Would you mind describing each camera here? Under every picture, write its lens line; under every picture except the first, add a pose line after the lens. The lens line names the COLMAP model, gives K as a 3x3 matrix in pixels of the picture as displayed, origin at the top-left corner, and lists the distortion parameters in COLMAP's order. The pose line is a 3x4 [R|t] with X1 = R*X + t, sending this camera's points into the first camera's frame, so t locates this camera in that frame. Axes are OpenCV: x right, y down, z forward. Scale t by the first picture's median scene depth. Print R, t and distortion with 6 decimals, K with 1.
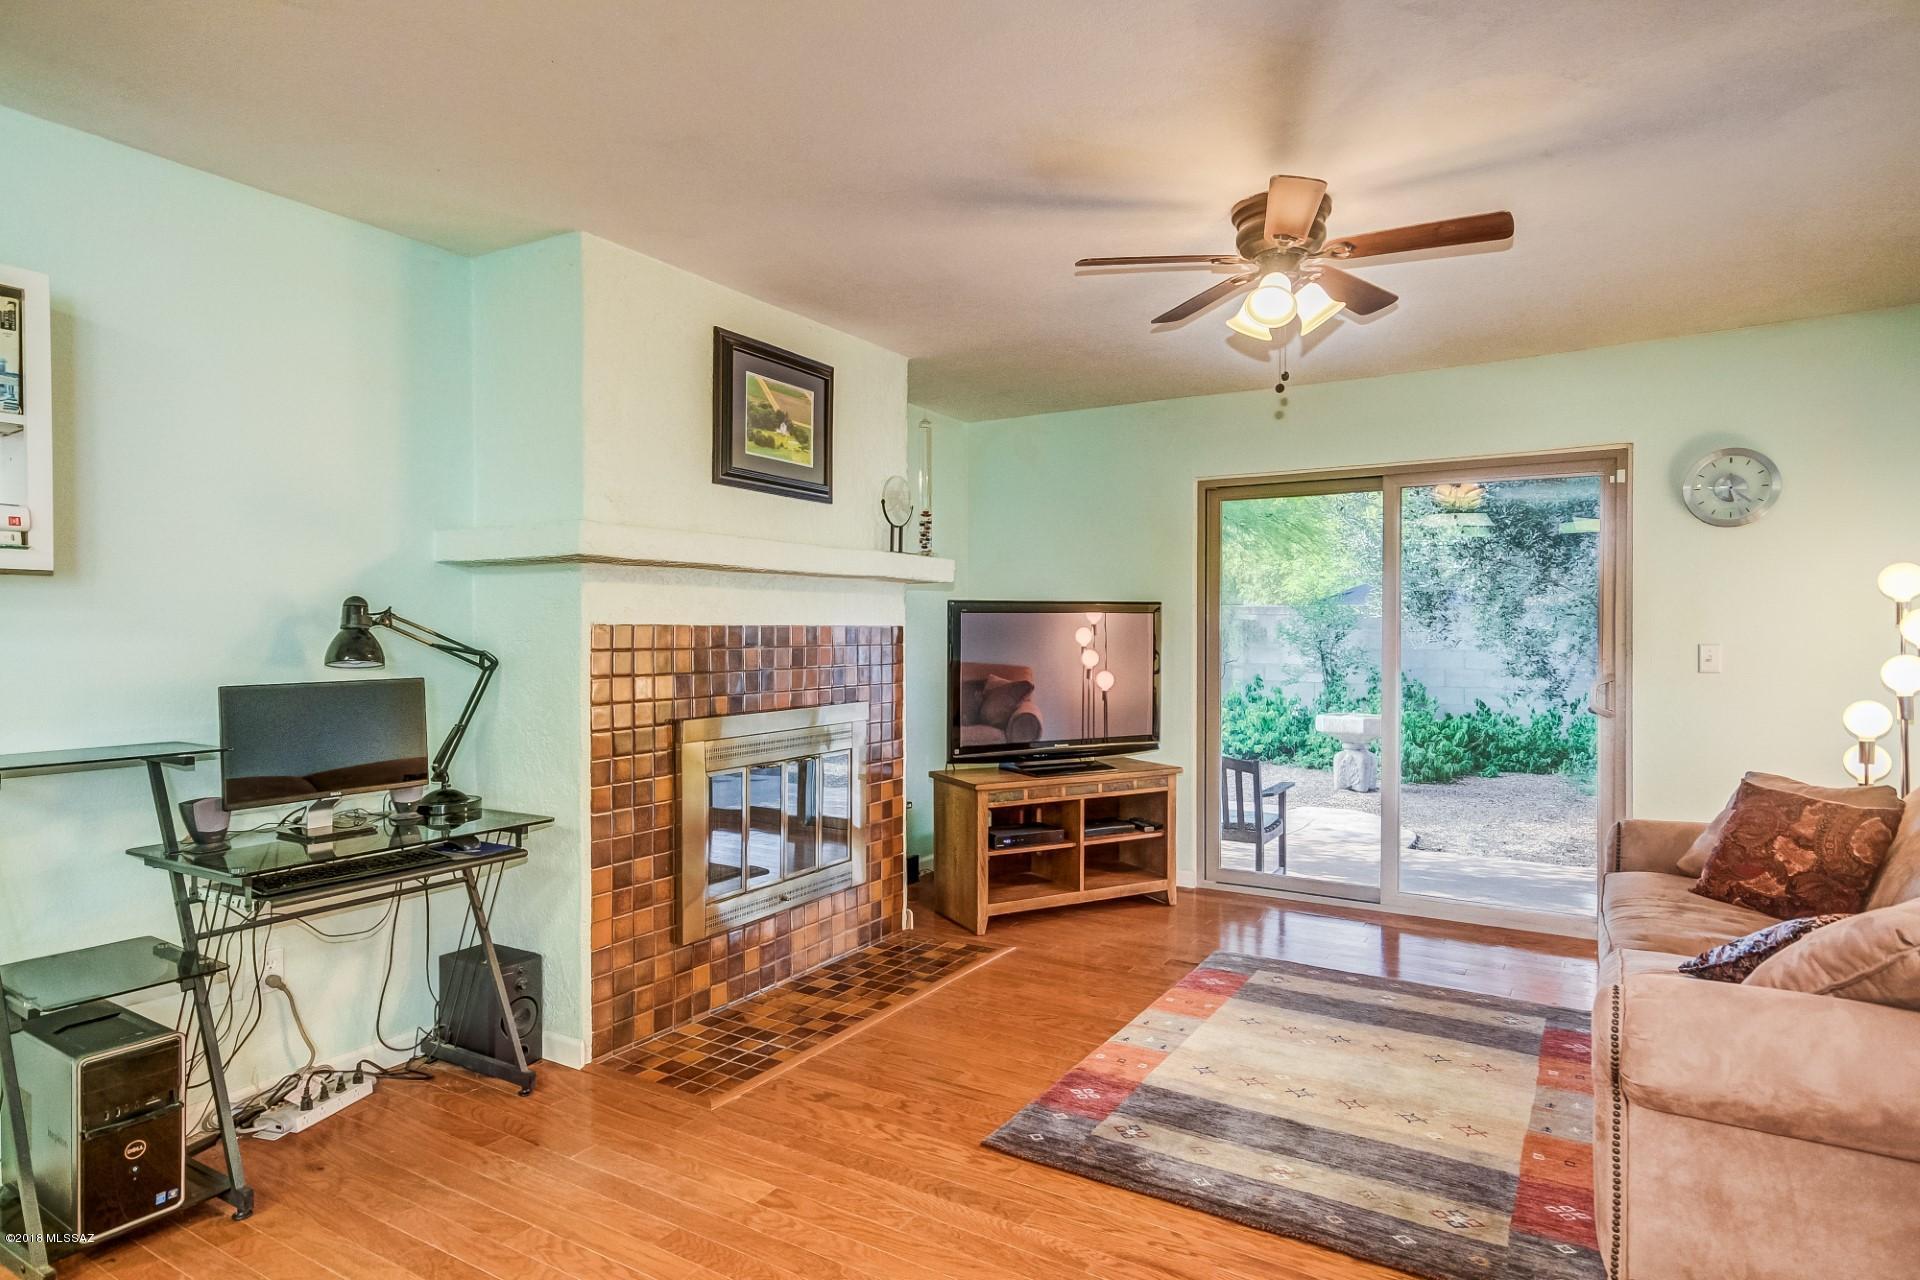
lens RADIAL K [[1051.9, 0, 960.0], [0, 1051.9, 640.0], [0, 0, 1]] dist [0.021858, 0.001156]
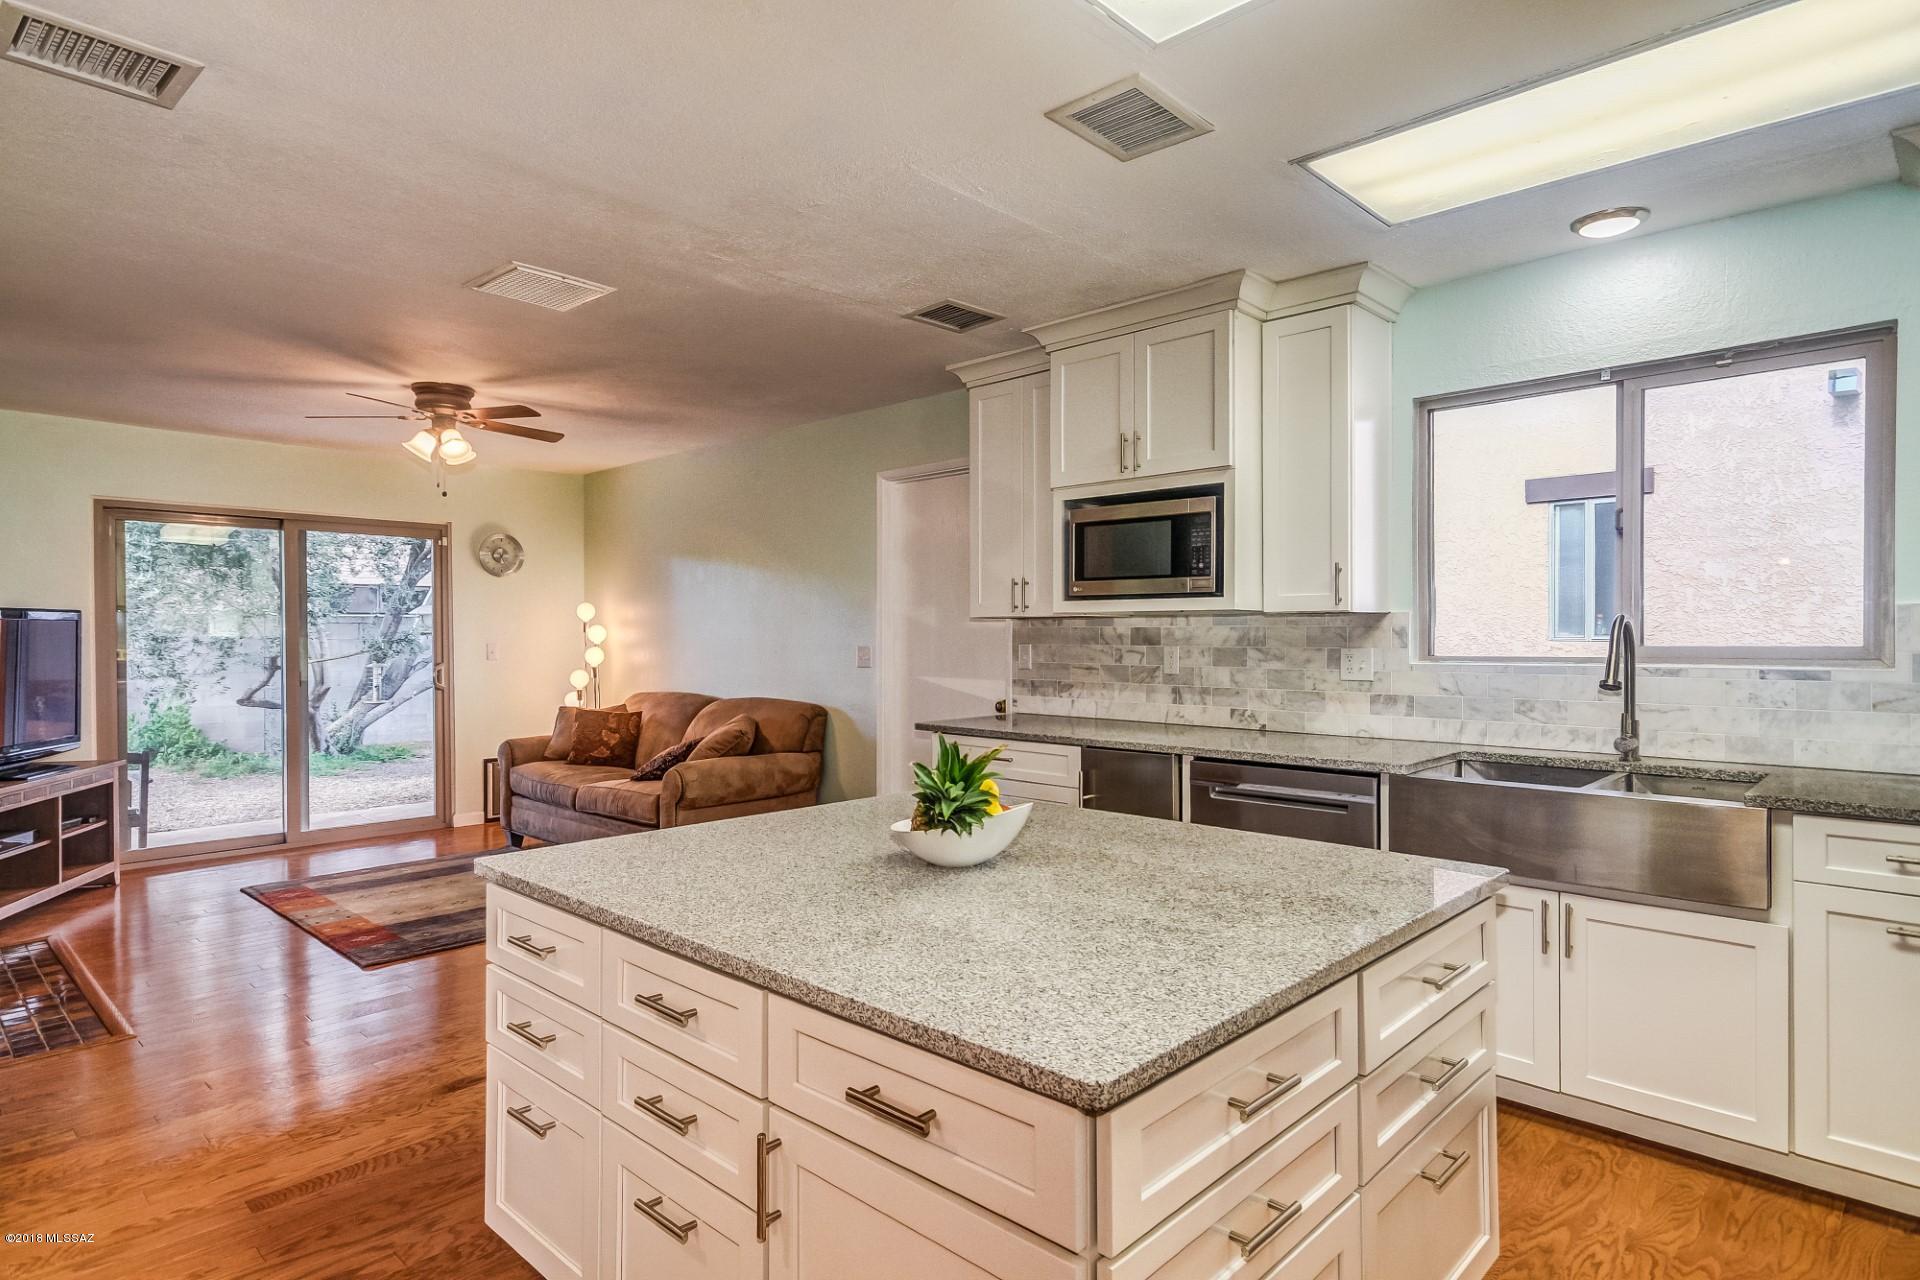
lens RADIAL K [[1051.9, 0, 960.0], [0, 1051.9, 640.0], [0, 0, 1]] dist [0.021858, 0.001156]
pose [[0.216293, -0.006777, 0.976305, -0.790096], [0.011237, 0.999927, 0.004452, -0.000854], [-0.976264, 0.010008, 0.216354, -0.121605]]
